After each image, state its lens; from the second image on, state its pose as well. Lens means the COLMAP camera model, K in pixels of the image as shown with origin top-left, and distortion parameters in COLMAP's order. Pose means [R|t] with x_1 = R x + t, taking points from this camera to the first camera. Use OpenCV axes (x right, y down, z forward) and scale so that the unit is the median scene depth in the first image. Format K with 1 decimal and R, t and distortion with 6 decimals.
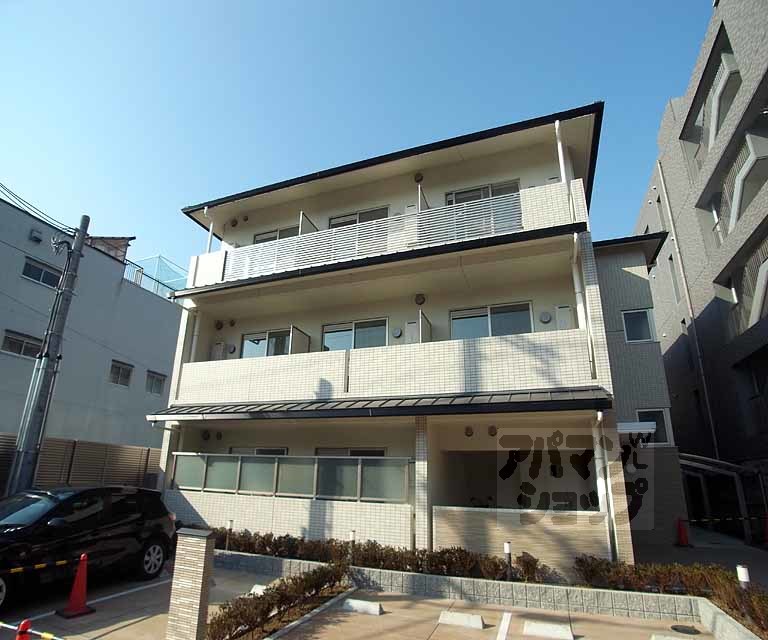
lens RADIAL K [[418.9, 0, 366.3], [0, 418.9, 352.1], [0, 0, 1]] dist [-0.061844, 0.009593]
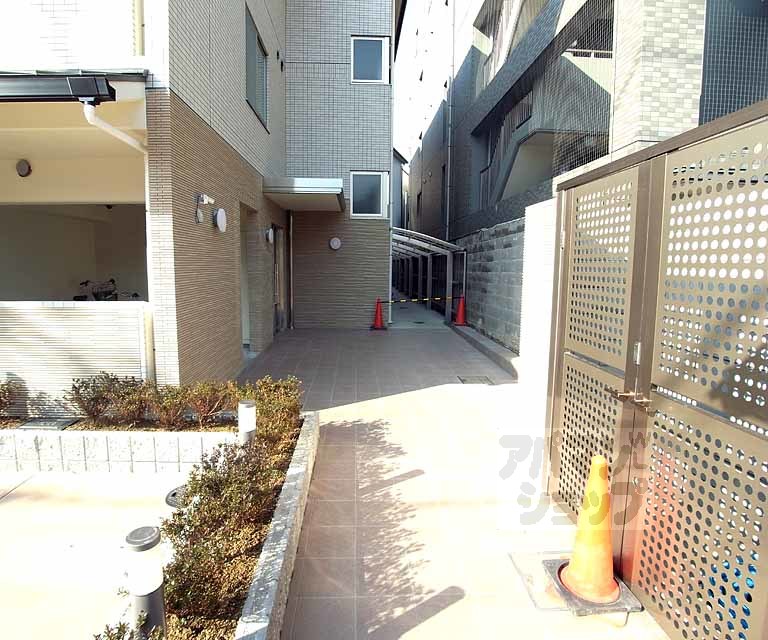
lens RADIAL K [[418.9, 0, 371.8], [0, 418.9, 305.6], [0, 0, 1]] dist [-0.061844, 0.009593]
pose [[0.909281, -0.058503, 0.412051, 0.358354], [-0.105763, 0.925086, 0.364733, 0.084736], [-0.402521, -0.375224, 0.834975, 0.213261]]
